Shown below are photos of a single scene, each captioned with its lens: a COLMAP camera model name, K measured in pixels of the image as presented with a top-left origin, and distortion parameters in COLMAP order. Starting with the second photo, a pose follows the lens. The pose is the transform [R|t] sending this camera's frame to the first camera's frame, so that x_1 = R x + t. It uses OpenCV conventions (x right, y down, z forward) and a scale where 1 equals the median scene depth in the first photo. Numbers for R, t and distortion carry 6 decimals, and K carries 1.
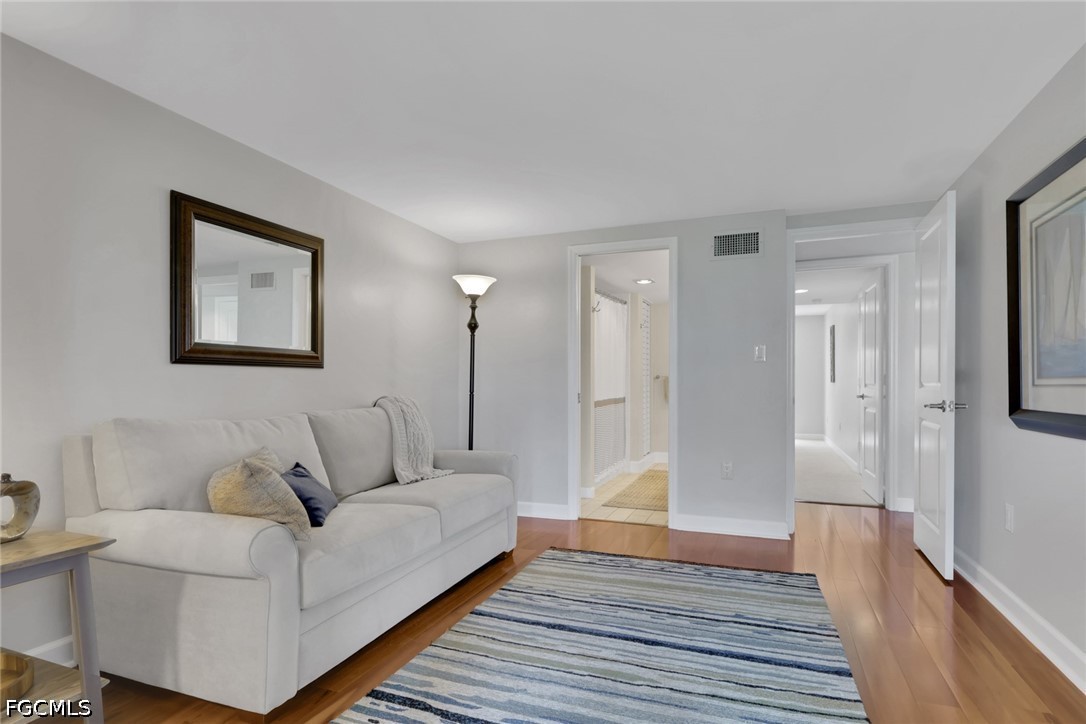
lens RADIAL K [[557.5, 0, 546.2], [0, 557.5, 373.9], [0, 0, 1]] dist [-0.001733, -0.000042]
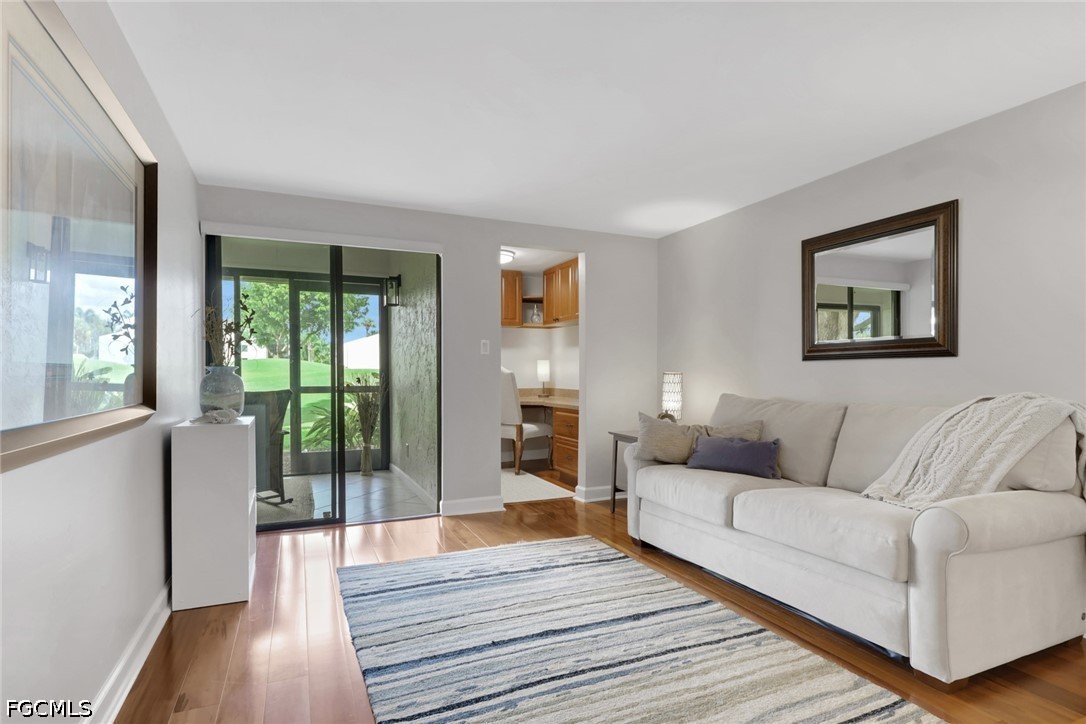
lens RADIAL K [[557.5, 0, 543.6], [0, 557.5, 368.5], [0, 0, 1]] dist [-0.001733, -0.000042]
pose [[-0.701036, -0.012460, -0.713017, 0.811050], [0.010334, 0.999565, -0.027627, 0.032735], [0.713051, -0.026736, -0.700603, 1.514066]]
